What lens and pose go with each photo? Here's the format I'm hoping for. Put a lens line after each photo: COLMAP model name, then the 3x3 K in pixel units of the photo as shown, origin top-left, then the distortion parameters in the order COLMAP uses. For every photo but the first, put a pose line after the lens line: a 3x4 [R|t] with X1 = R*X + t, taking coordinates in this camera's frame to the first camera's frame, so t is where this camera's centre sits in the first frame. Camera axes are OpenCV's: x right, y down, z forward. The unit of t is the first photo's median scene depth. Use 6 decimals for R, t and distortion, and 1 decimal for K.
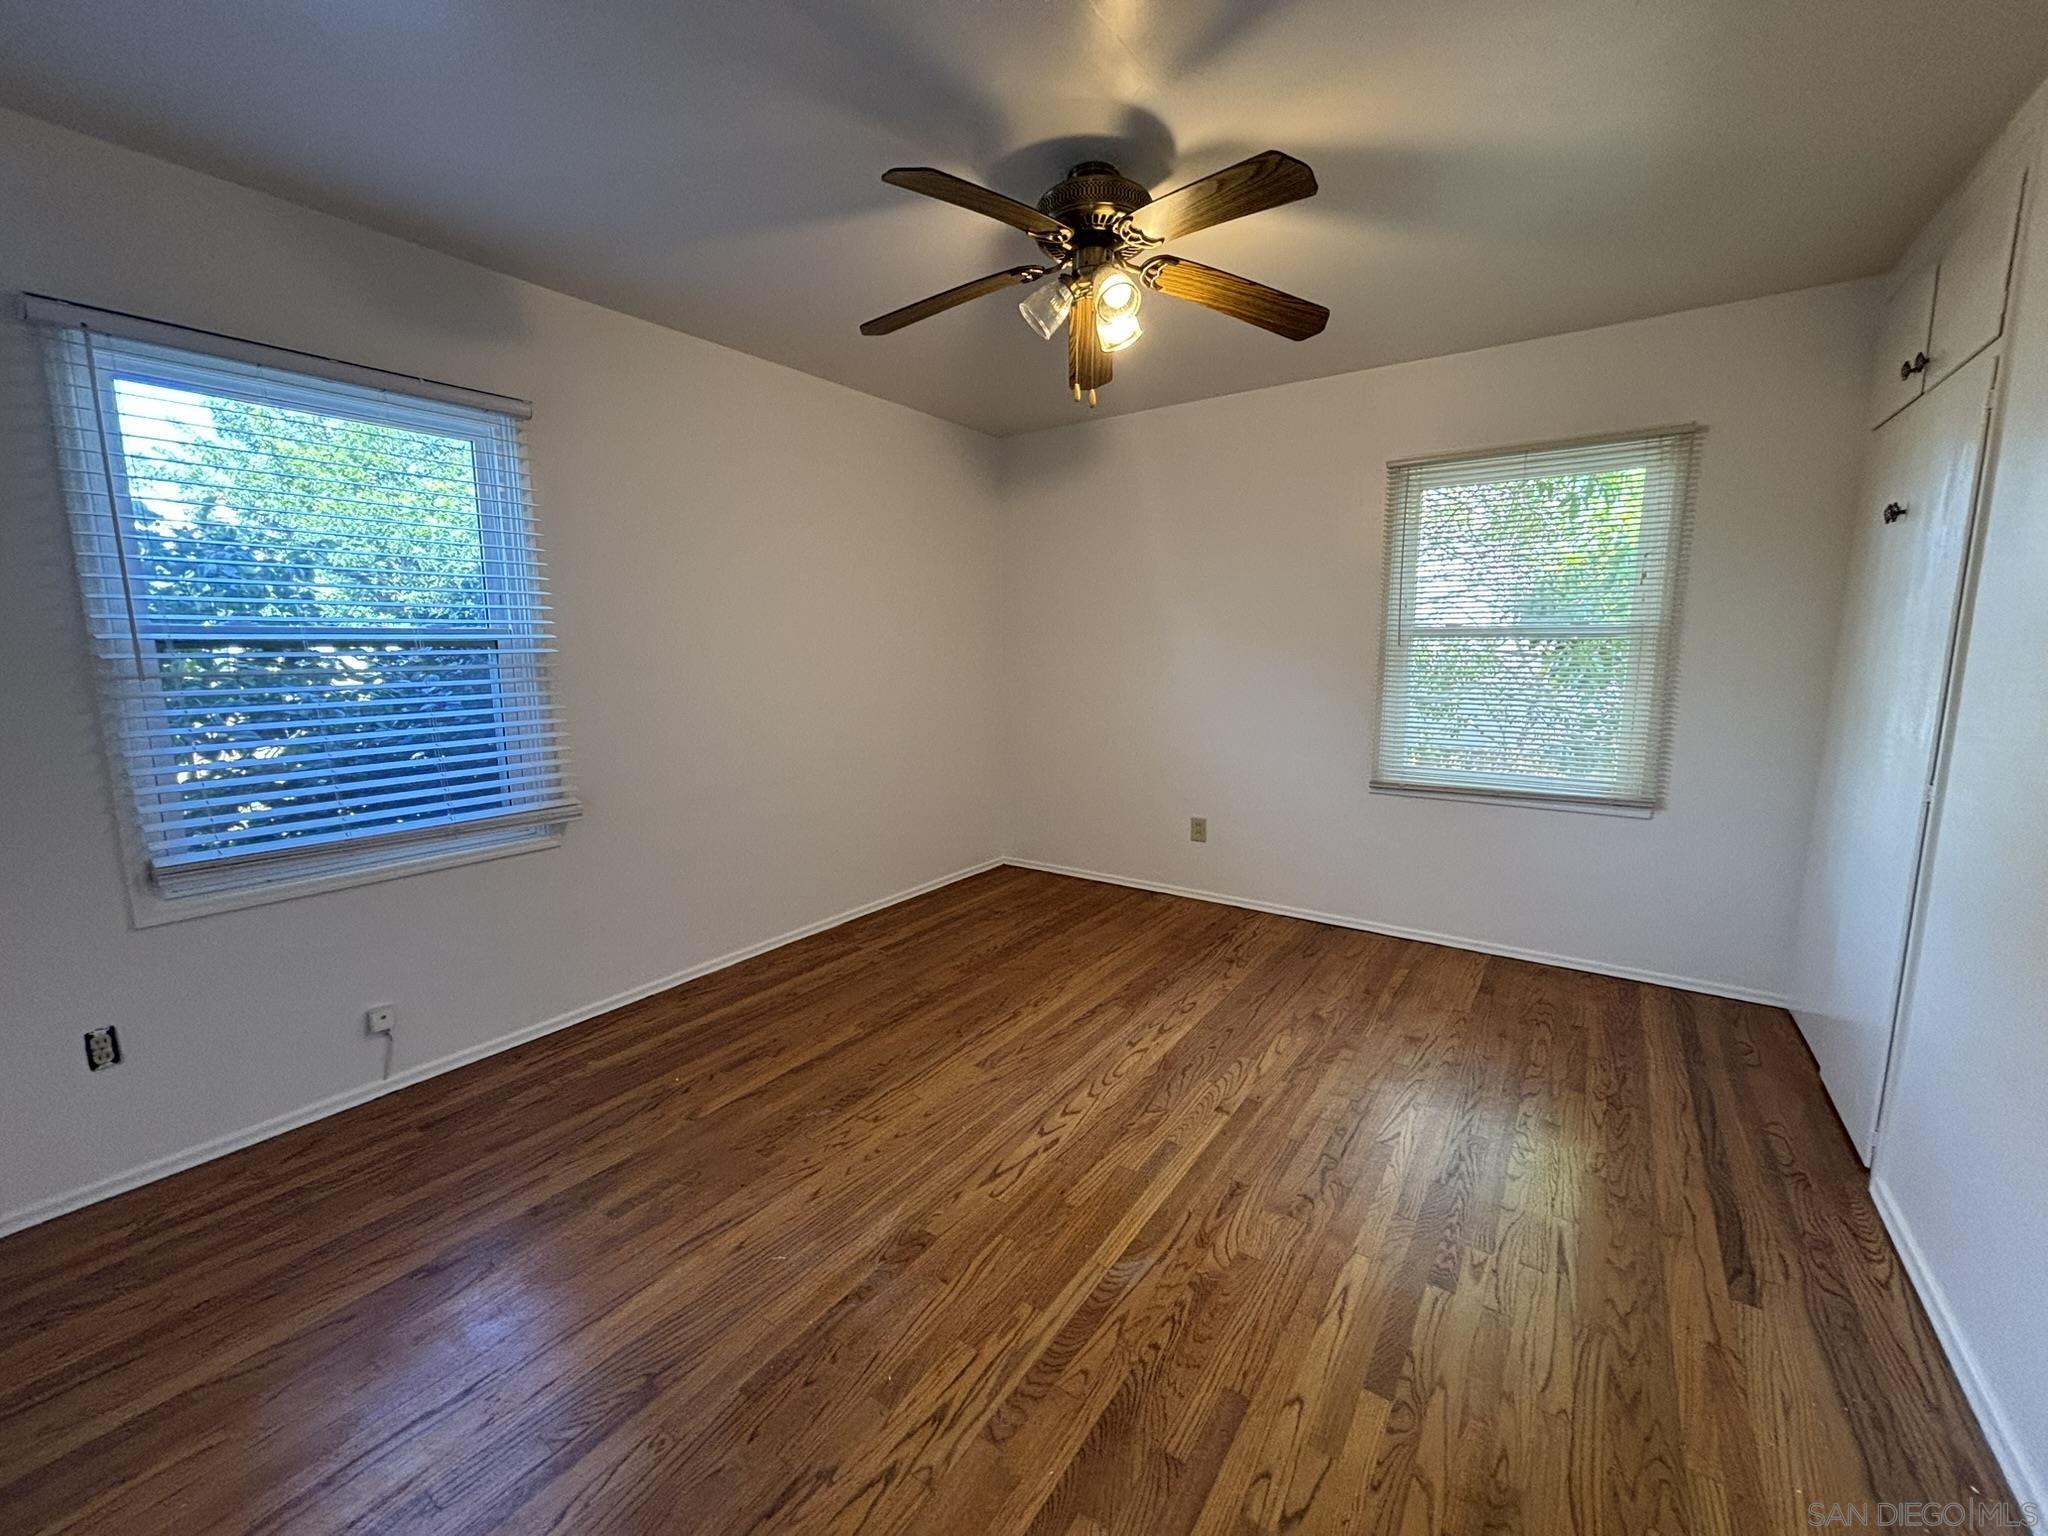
lens RADIAL K [[823.4, 0, 1021.8], [0, 823.4, 765.9], [0, 0, 1]] dist [0.002650, -0.000728]
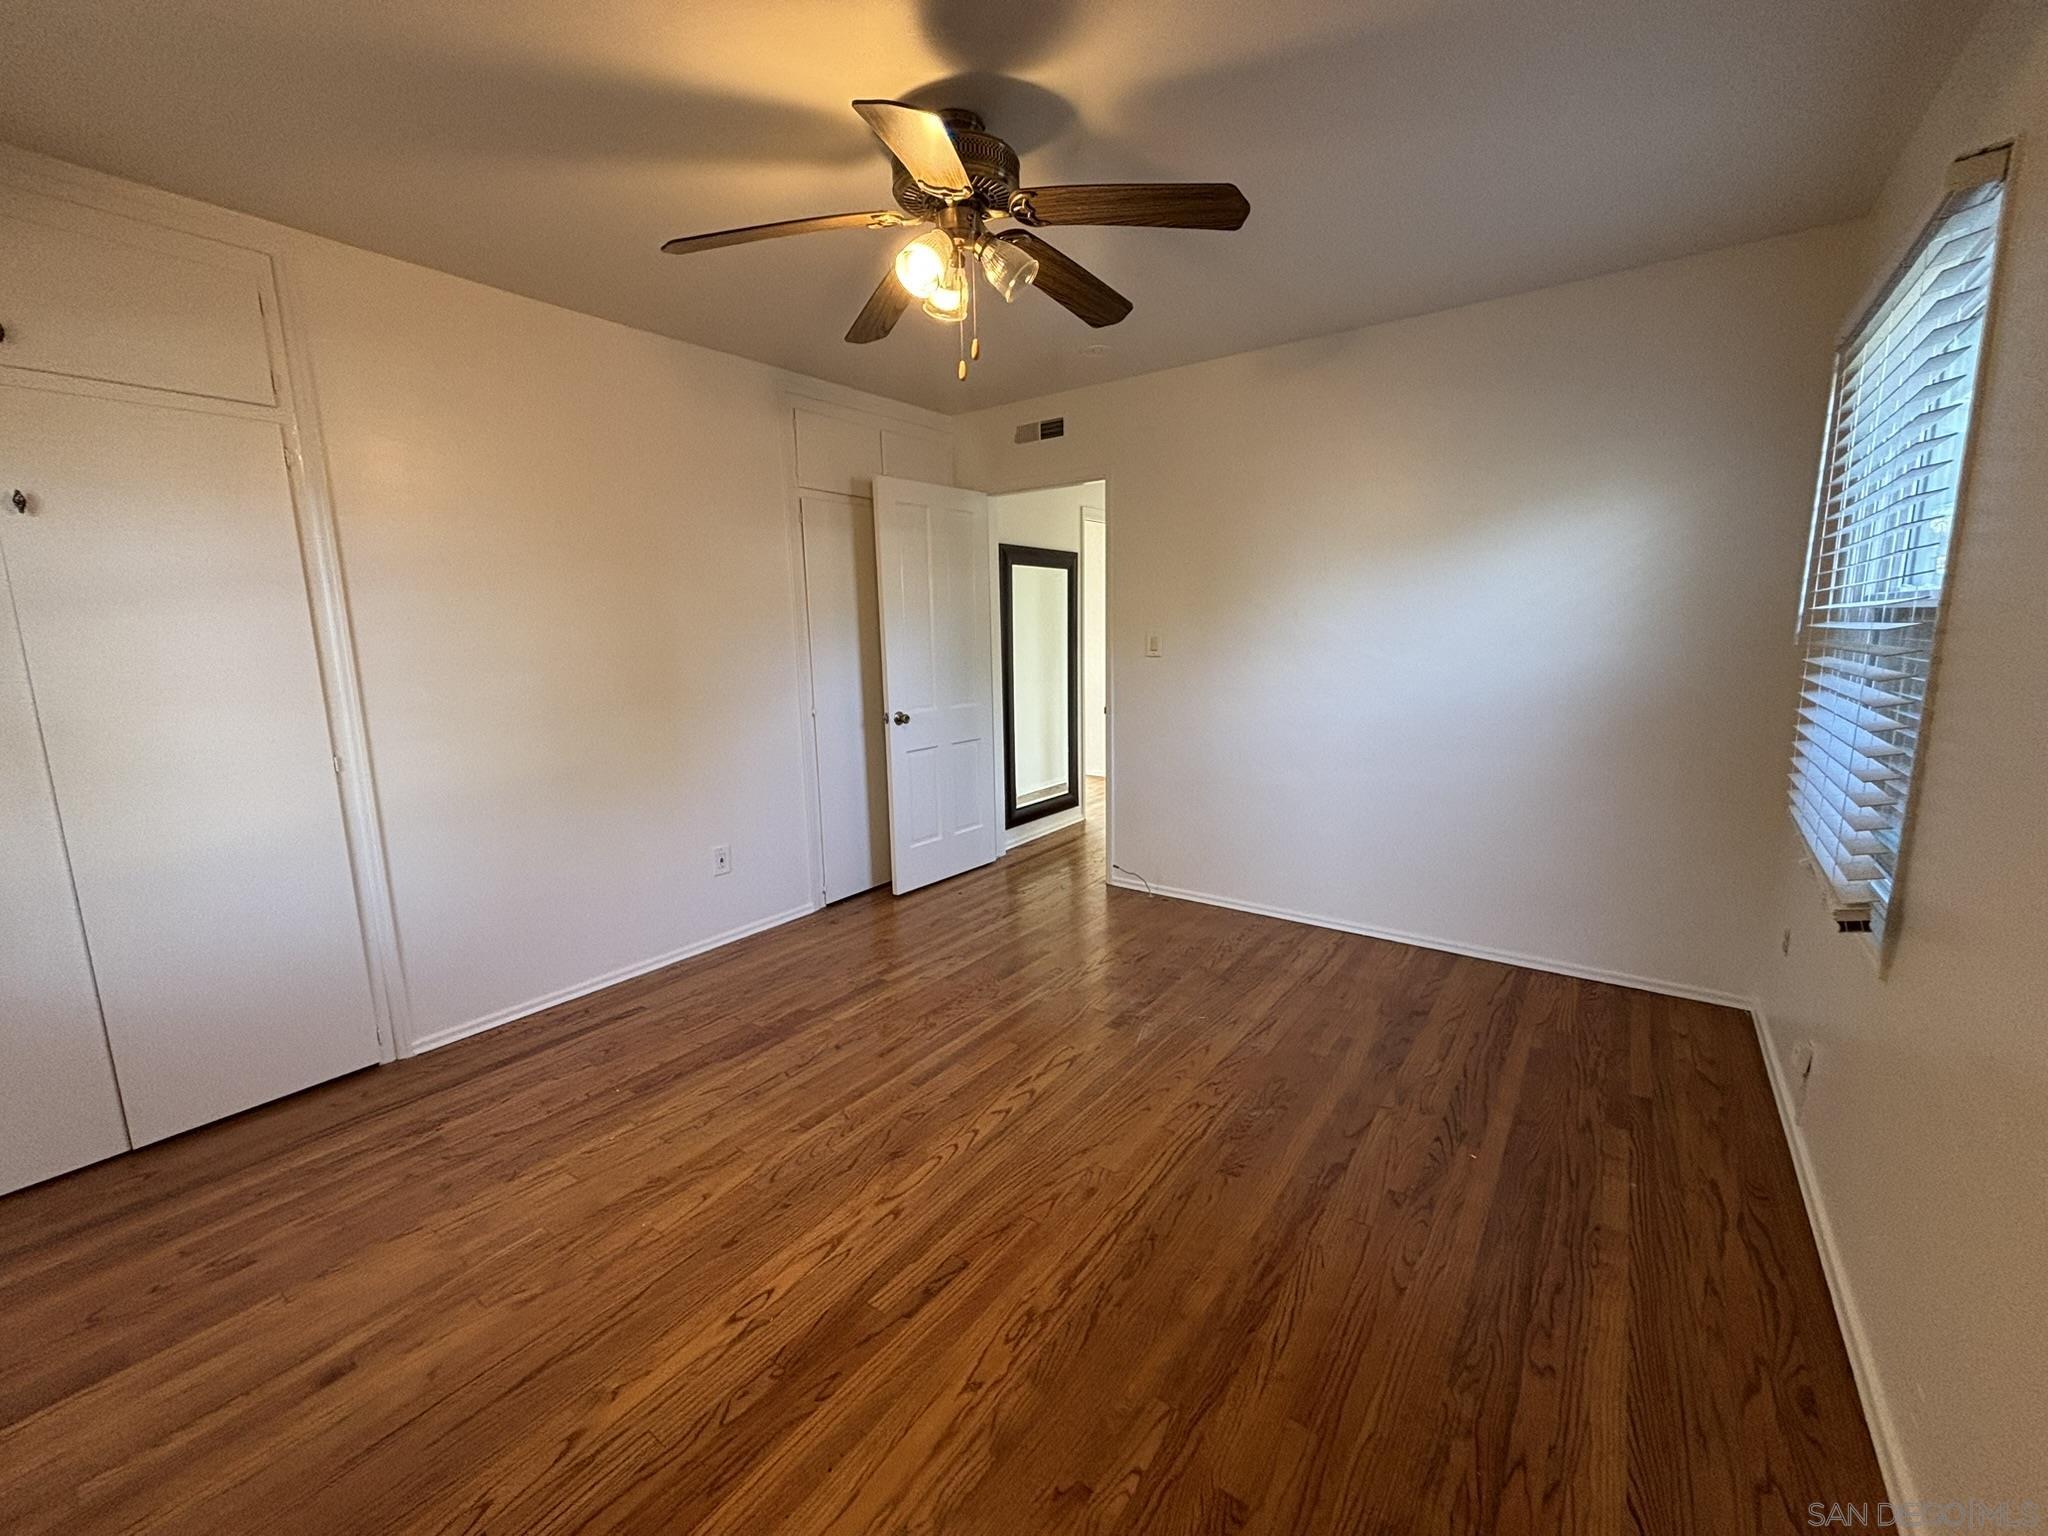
lens RADIAL K [[823.4, 0, 1025.1], [0, 823.4, 766.9], [0, 0, 1]] dist [0.002650, -0.000728]
pose [[-0.999608, 0.018065, 0.021387, 0.002877], [0.023820, 0.950211, 0.310695, -0.263114], [-0.014710, 0.311083, -0.950269, 1.741911]]
